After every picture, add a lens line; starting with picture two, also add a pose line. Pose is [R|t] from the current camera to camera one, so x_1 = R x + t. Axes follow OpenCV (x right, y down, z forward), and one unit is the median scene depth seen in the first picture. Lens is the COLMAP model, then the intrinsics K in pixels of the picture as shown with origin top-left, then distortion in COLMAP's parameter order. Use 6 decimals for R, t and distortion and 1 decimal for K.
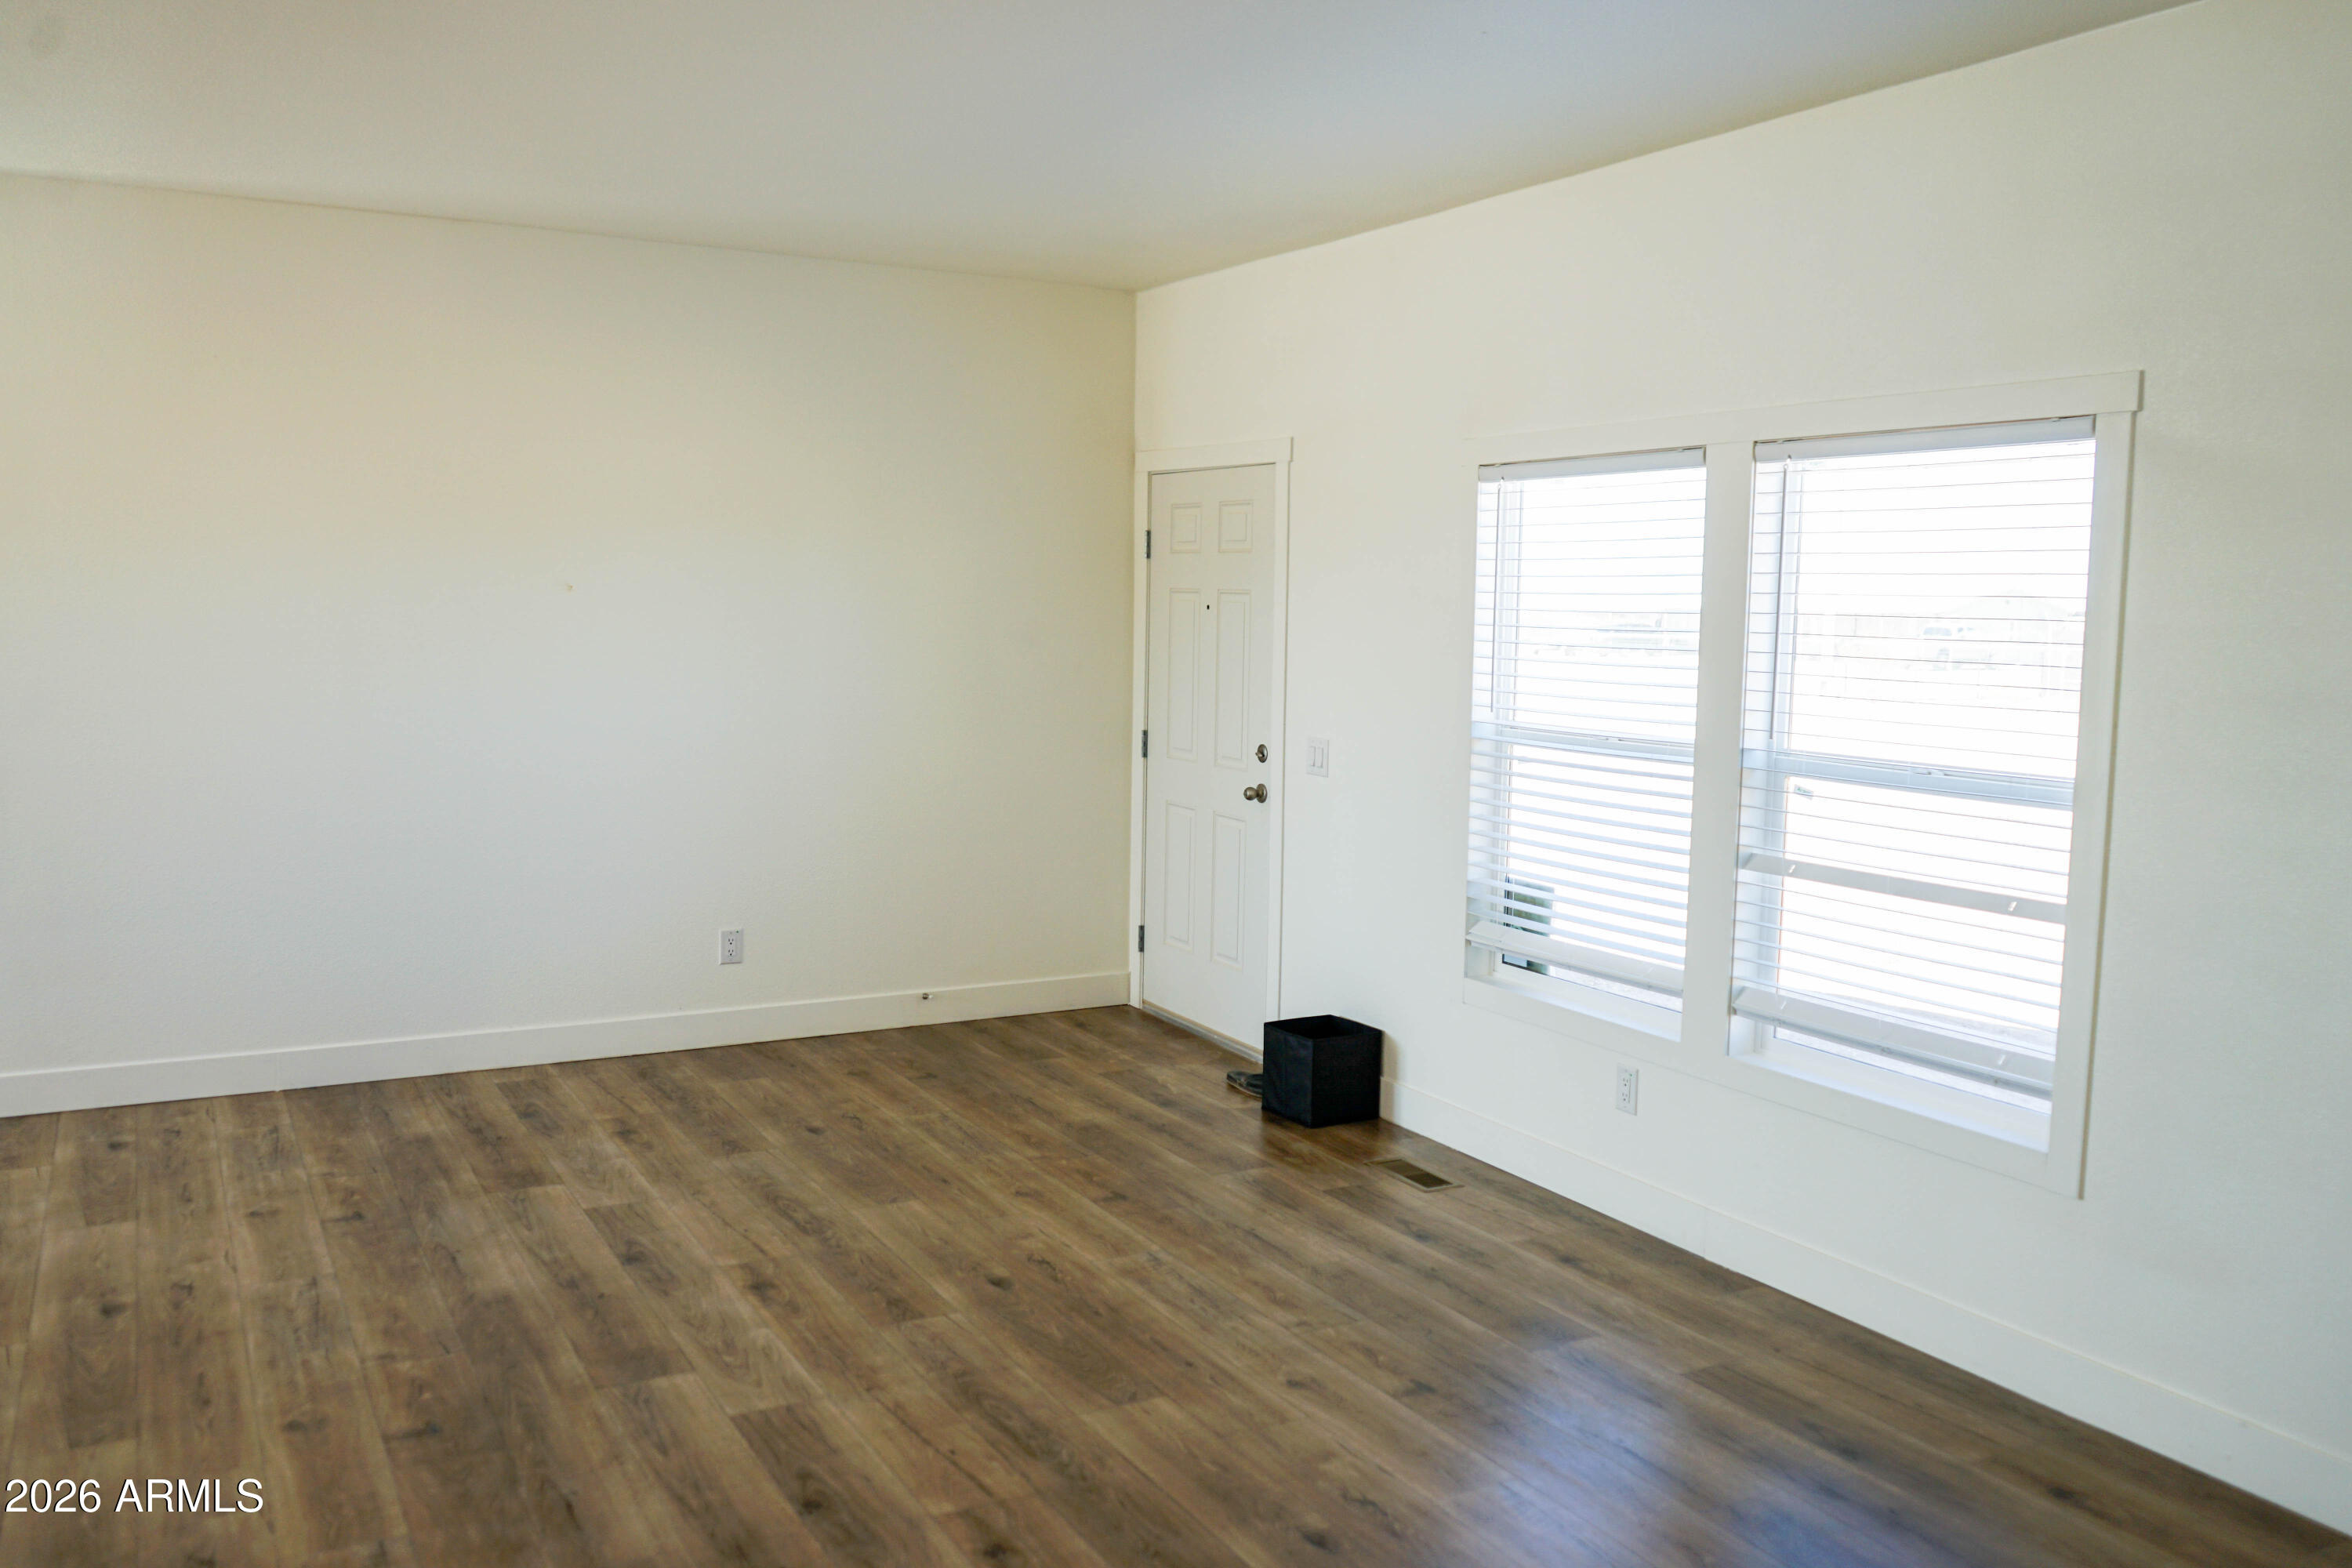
lens RADIAL K [[1880.0, 0, 1161.1], [0, 1880.0, 799.5], [0, 0, 1]] dist [-0.019662, 0.015065]
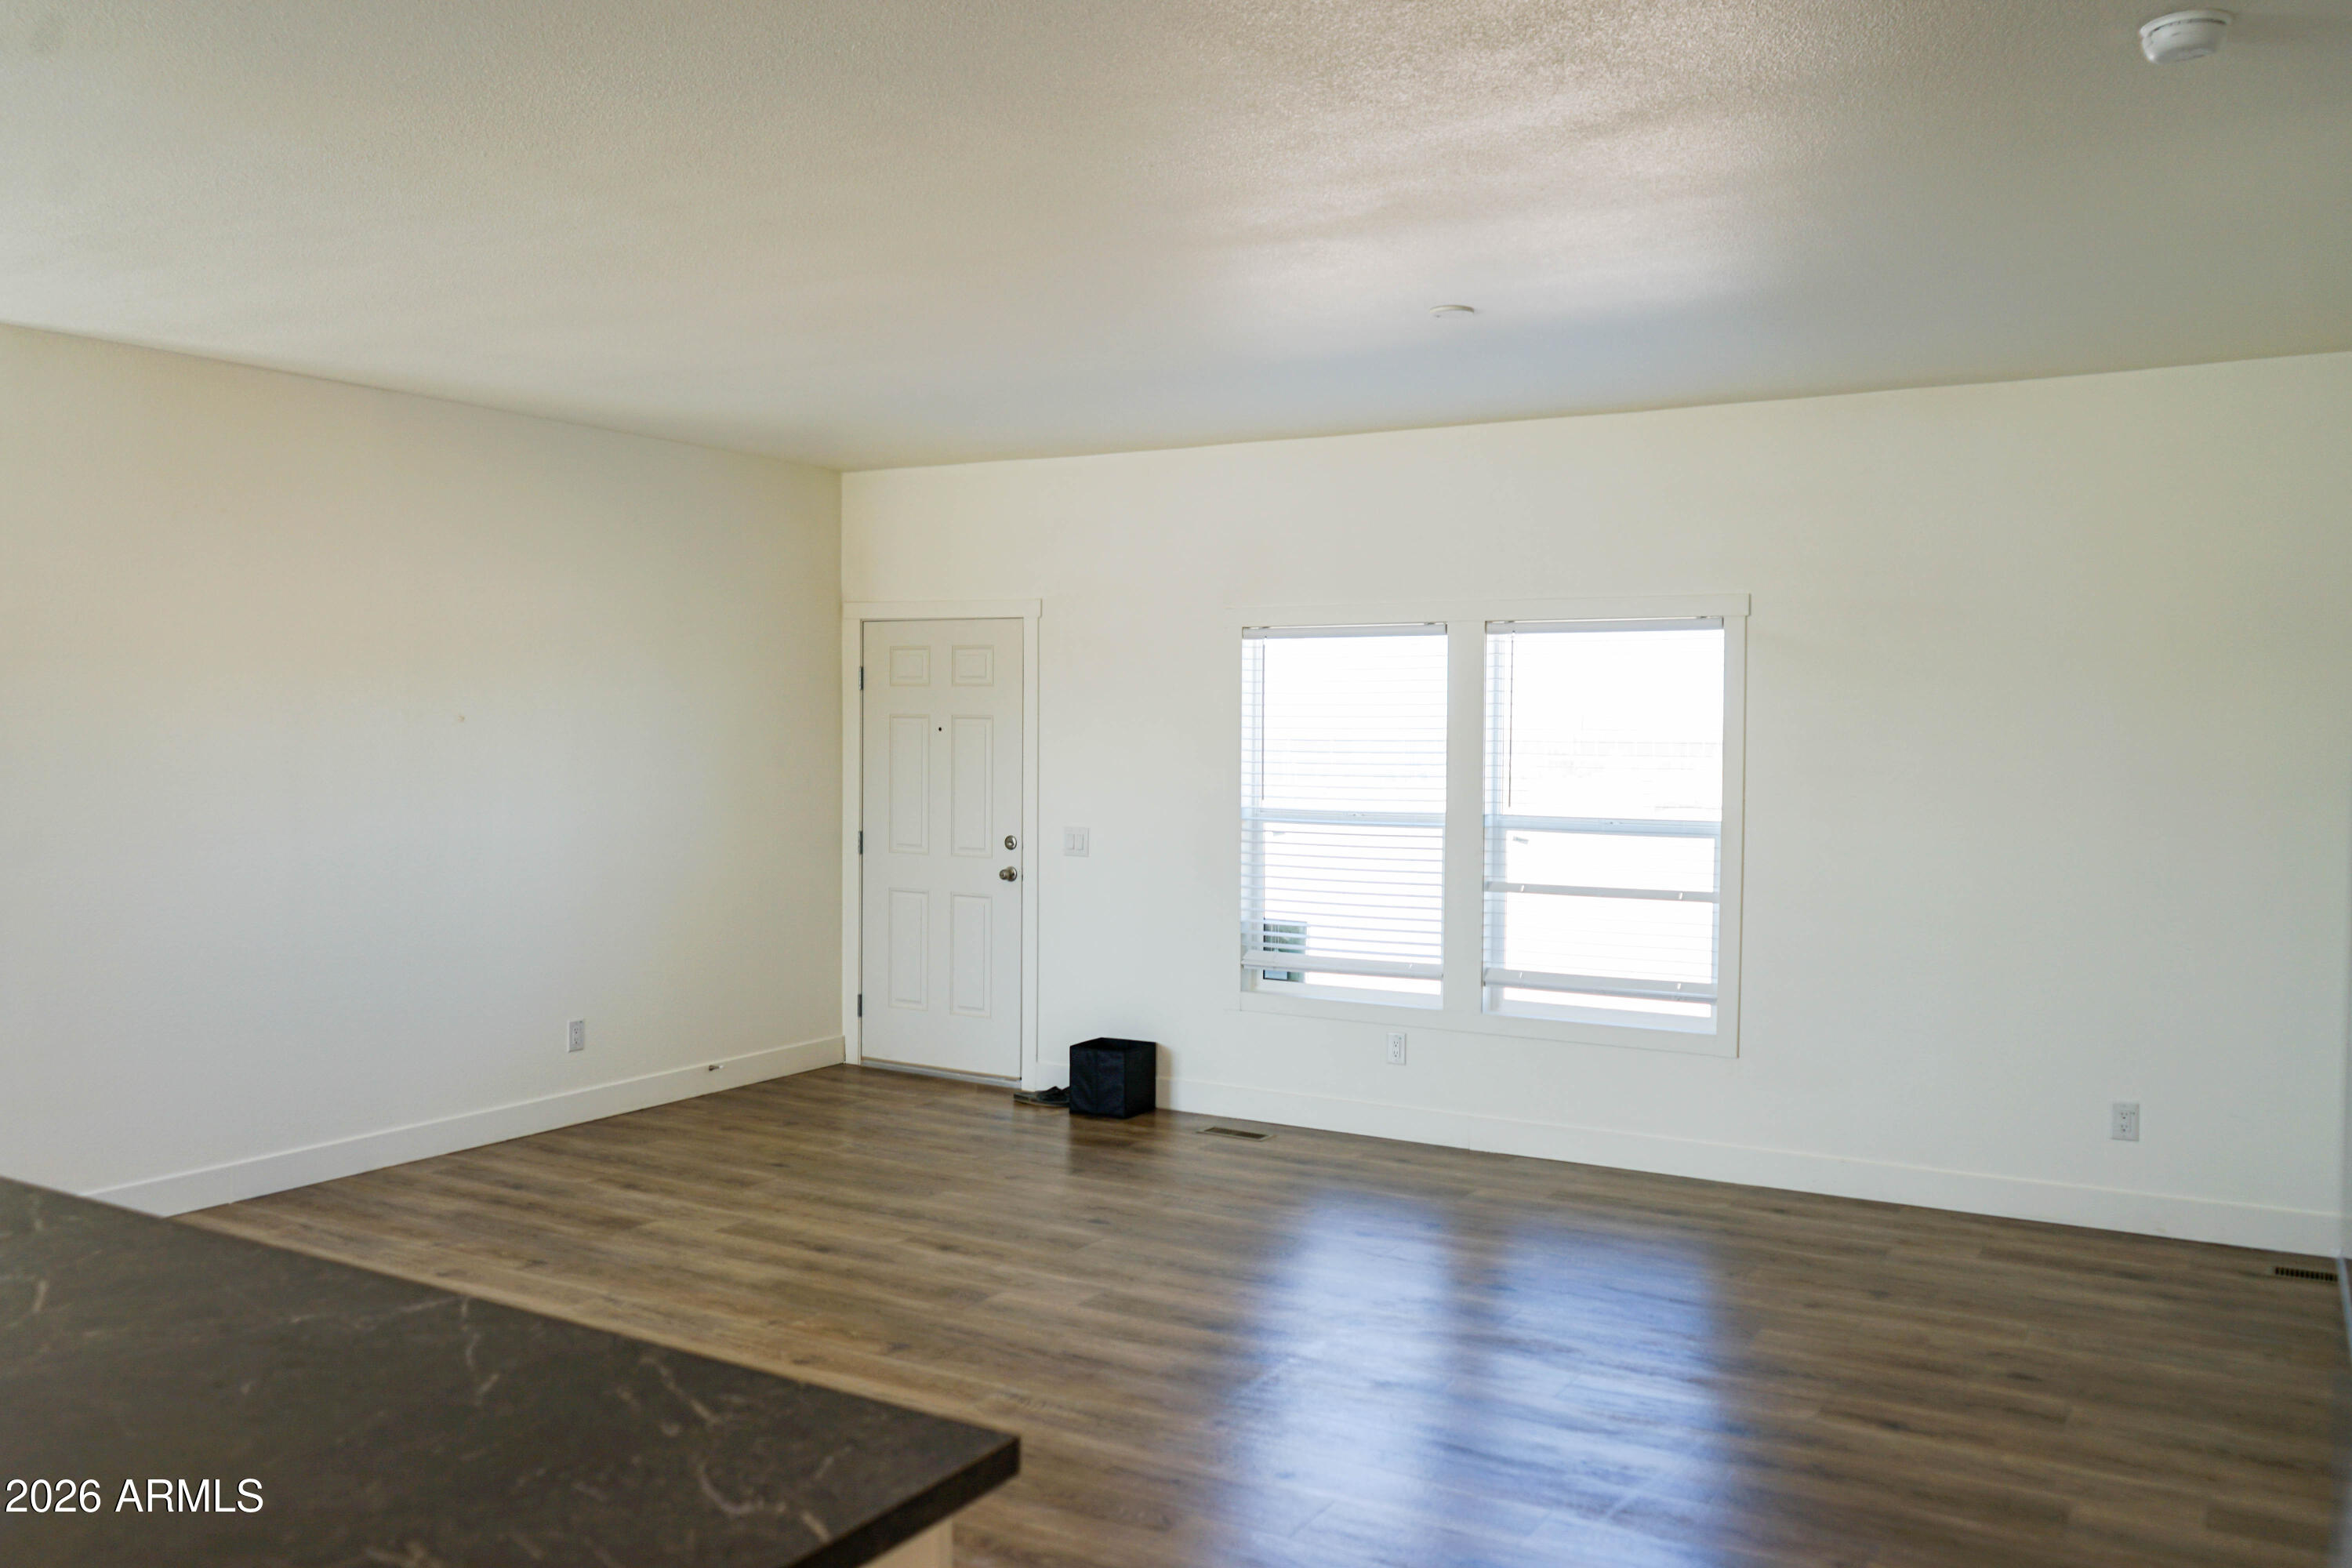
lens RADIAL K [[1880.0, 0, 1162.5], [0, 1880.0, 795.2], [0, 0, 1]] dist [-0.019662, 0.015065]
pose [[0.868076, -0.031619, 0.495424, -0.605902], [0.062356, 0.997010, -0.045628, 0.010206], [-0.492500, 0.070502, 0.867452, -0.201333]]
